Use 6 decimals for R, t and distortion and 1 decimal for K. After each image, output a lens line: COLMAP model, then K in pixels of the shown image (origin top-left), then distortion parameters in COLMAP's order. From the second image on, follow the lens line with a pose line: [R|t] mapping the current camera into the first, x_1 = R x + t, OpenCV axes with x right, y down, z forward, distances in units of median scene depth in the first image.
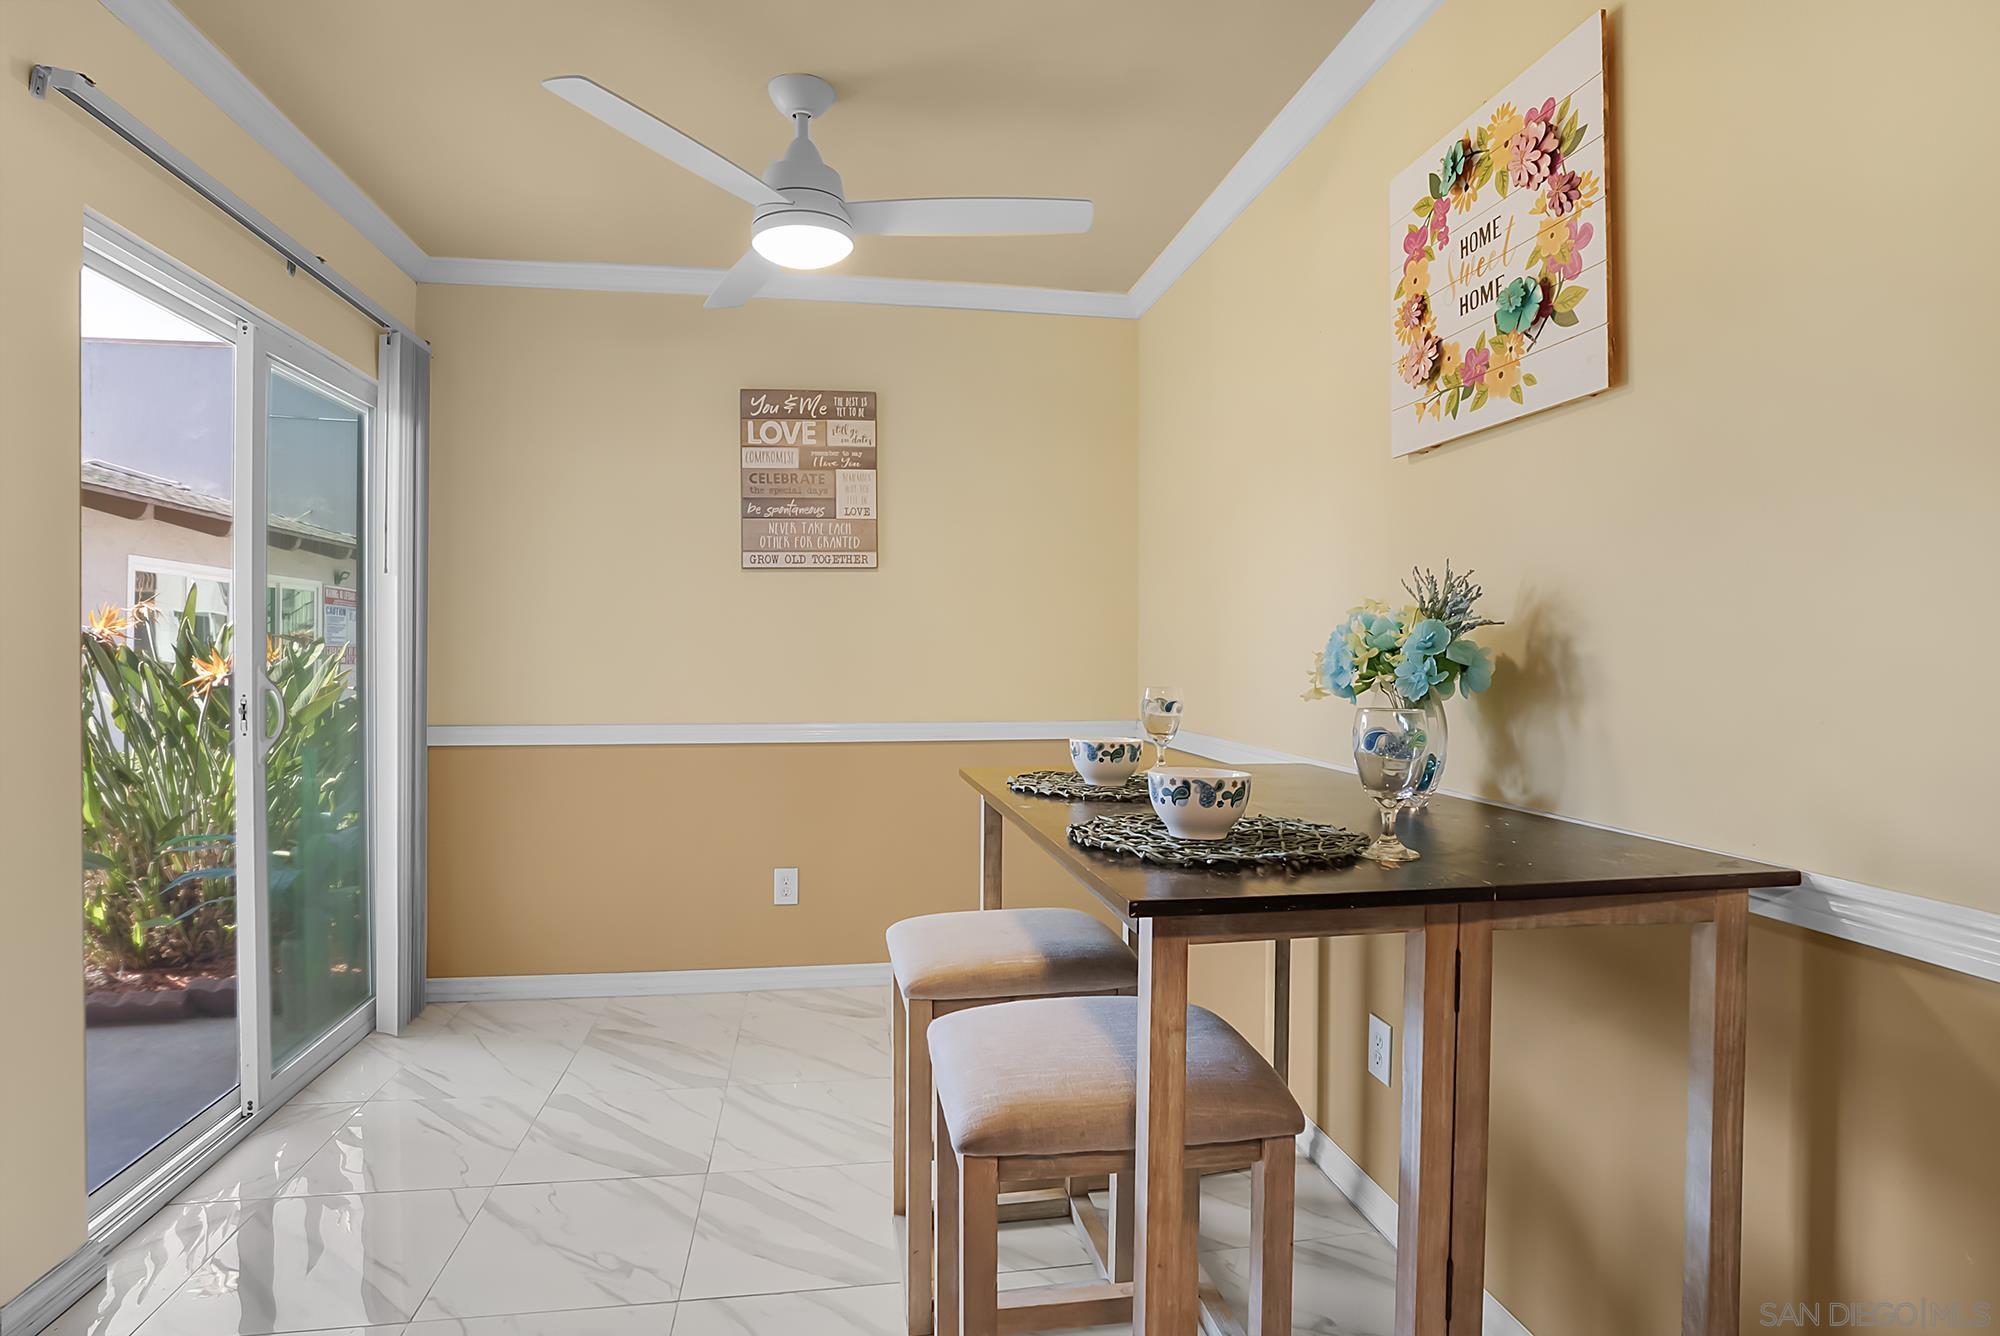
lens RADIAL K [[1007.0, 0, 1008.9], [0, 1007.0, 681.9], [0, 0, 1]] dist [-0.074839, 0.039057]
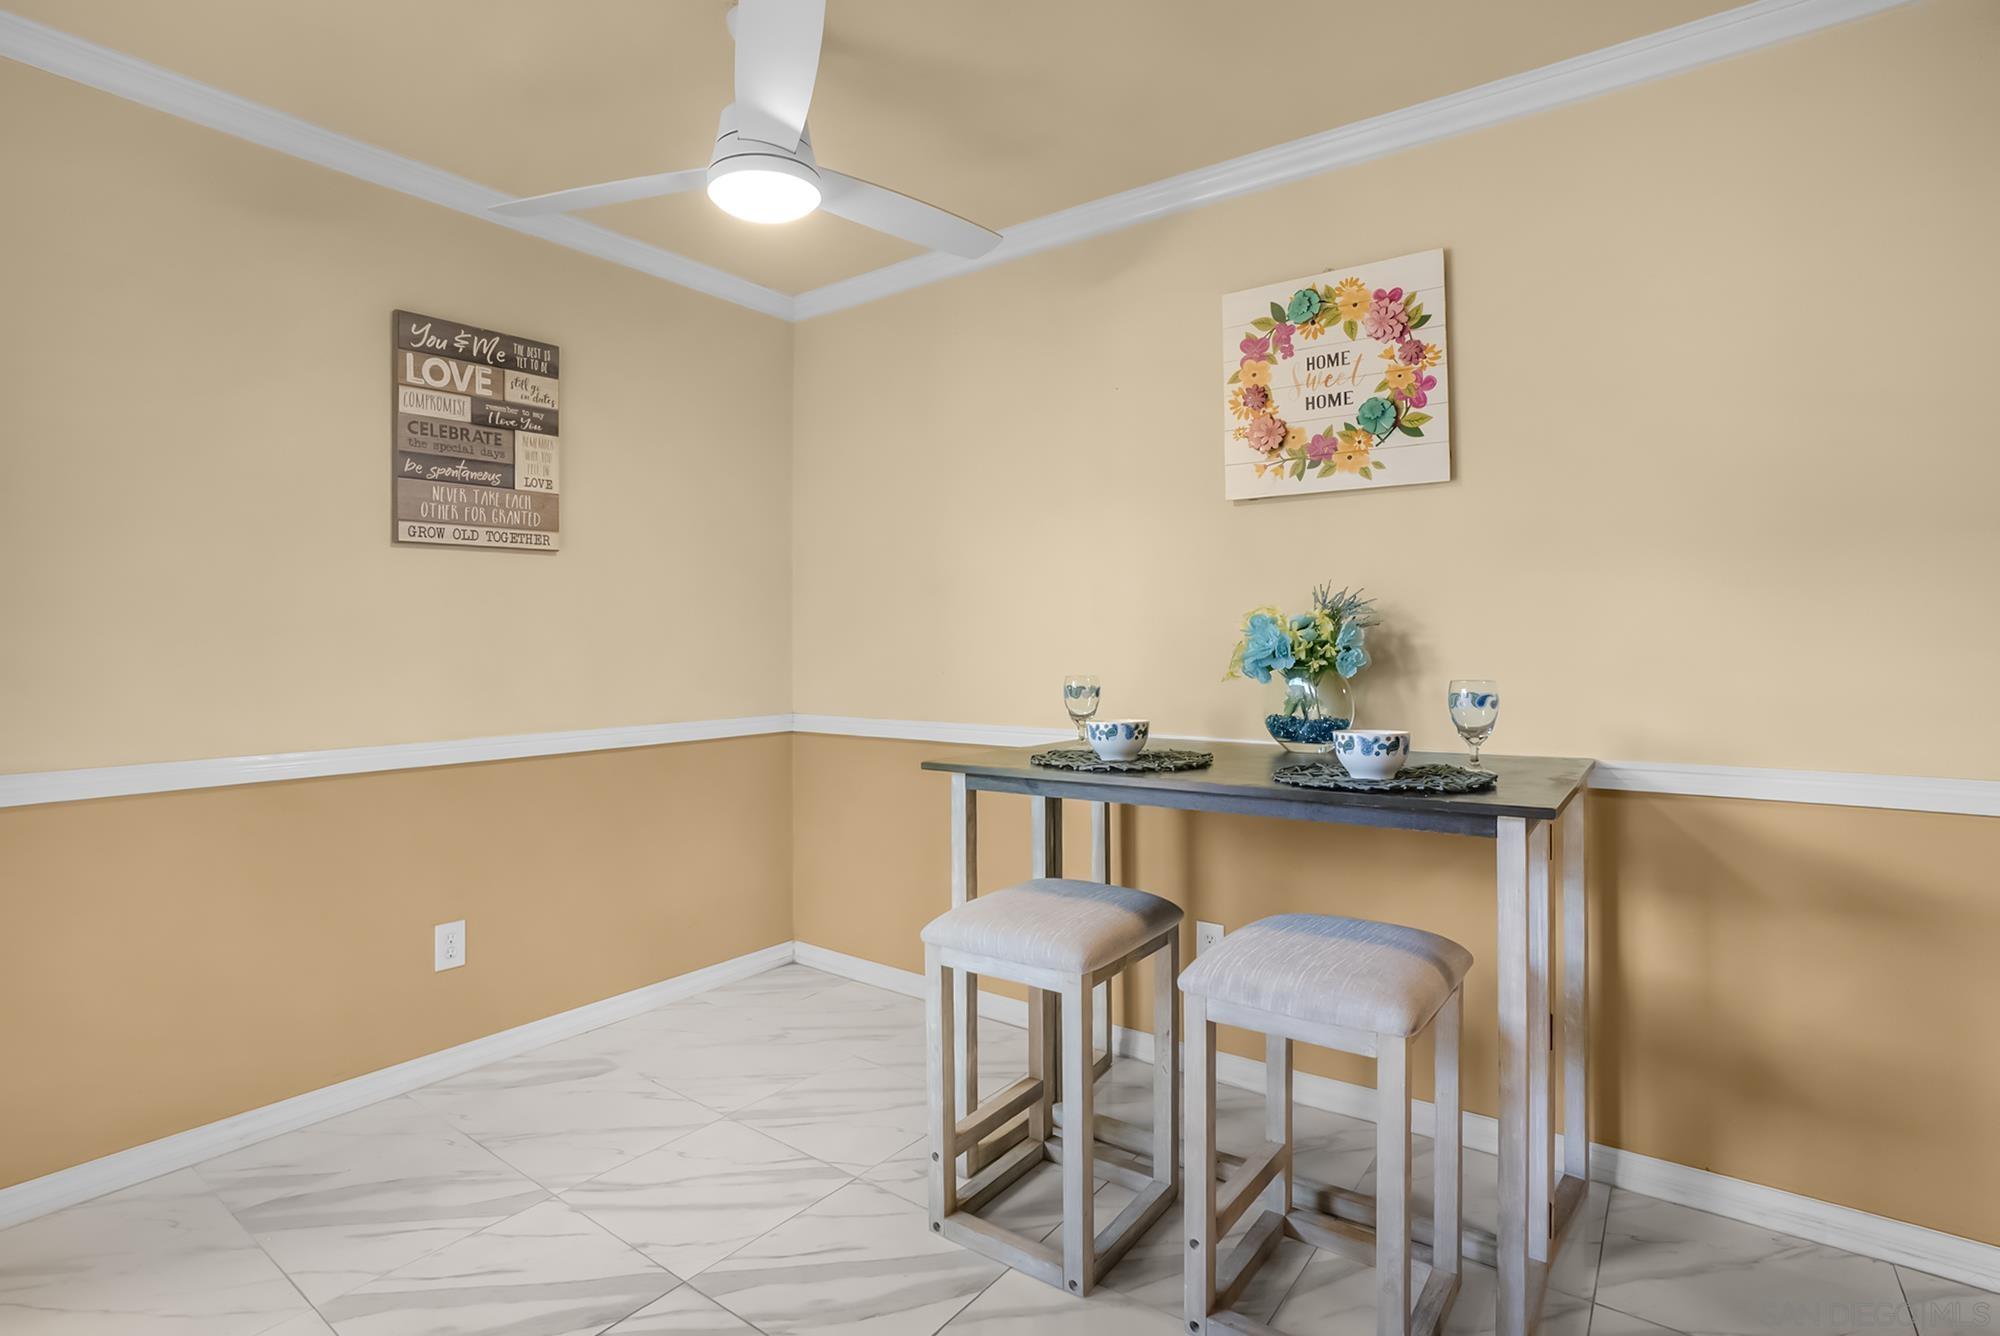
lens RADIAL K [[987.5, 0, 991.1], [0, 987.5, 654.4], [0, 0, 1]] dist [-0.060681, 0.032771]
pose [[0.729716, -0.013003, 0.683627, -0.785027], [0.027504, 0.999568, -0.010345, -0.011851], [-0.683197, 0.026352, 0.729759, 0.258243]]
